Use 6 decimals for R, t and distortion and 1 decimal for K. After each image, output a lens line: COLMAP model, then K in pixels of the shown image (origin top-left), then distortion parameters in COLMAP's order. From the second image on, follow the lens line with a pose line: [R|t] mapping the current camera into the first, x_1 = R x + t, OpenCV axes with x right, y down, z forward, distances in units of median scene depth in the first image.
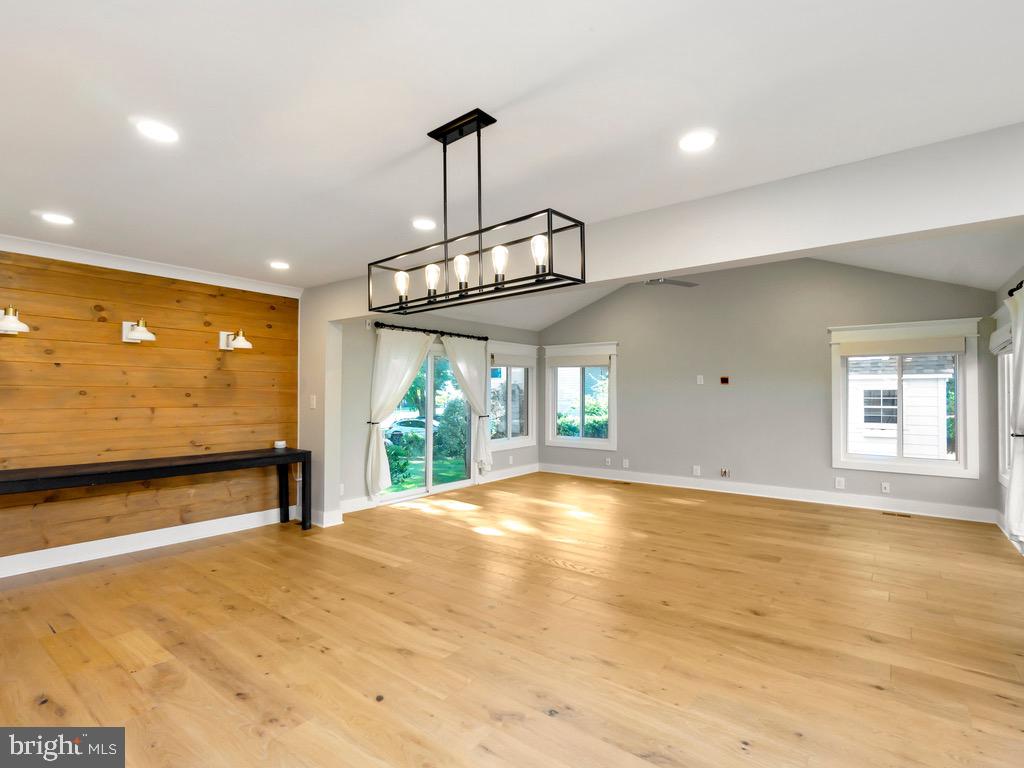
lens RADIAL K [[505.3, 0, 512.0], [0, 505.3, 384.0], [0, 0, 1]] dist [-0.004961, -0.000517]
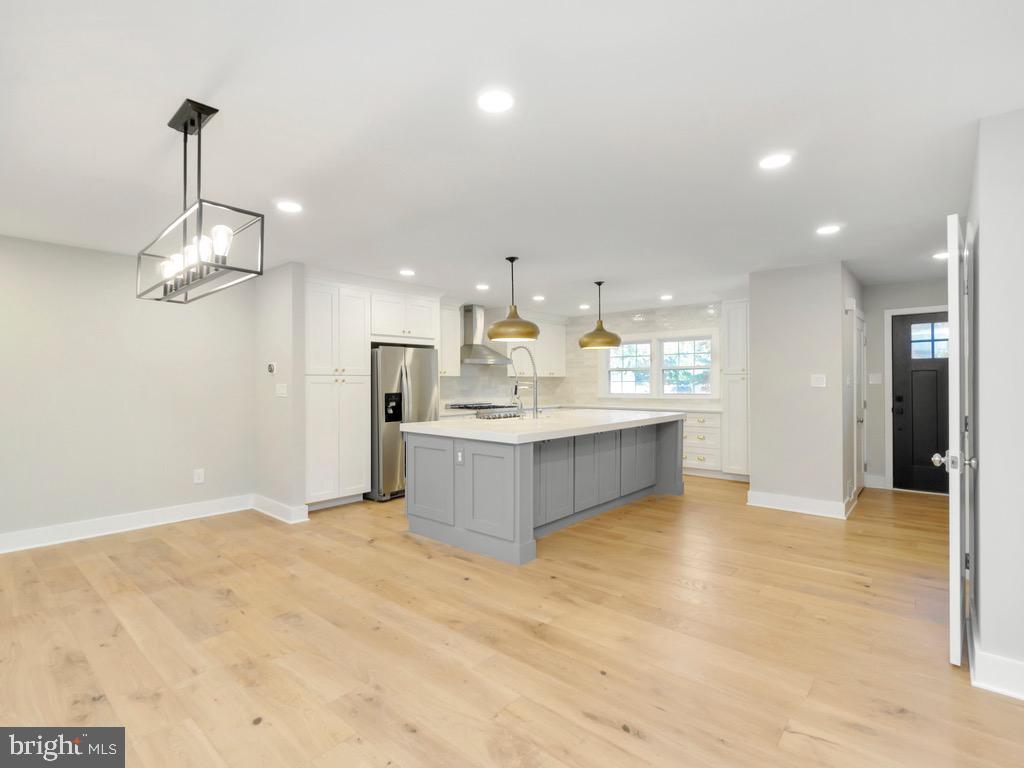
lens RADIAL K [[505.7, 0, 505.2], [0, 505.7, 378.0], [0, 0, 1]] dist [-0.000127, -0.000355]
pose [[-0.997629, 0.001184, 0.068816, -0.308564], [-0.001057, 0.999470, -0.032522, 0.017736], [-0.068818, -0.032518, -0.997099, 0.760979]]
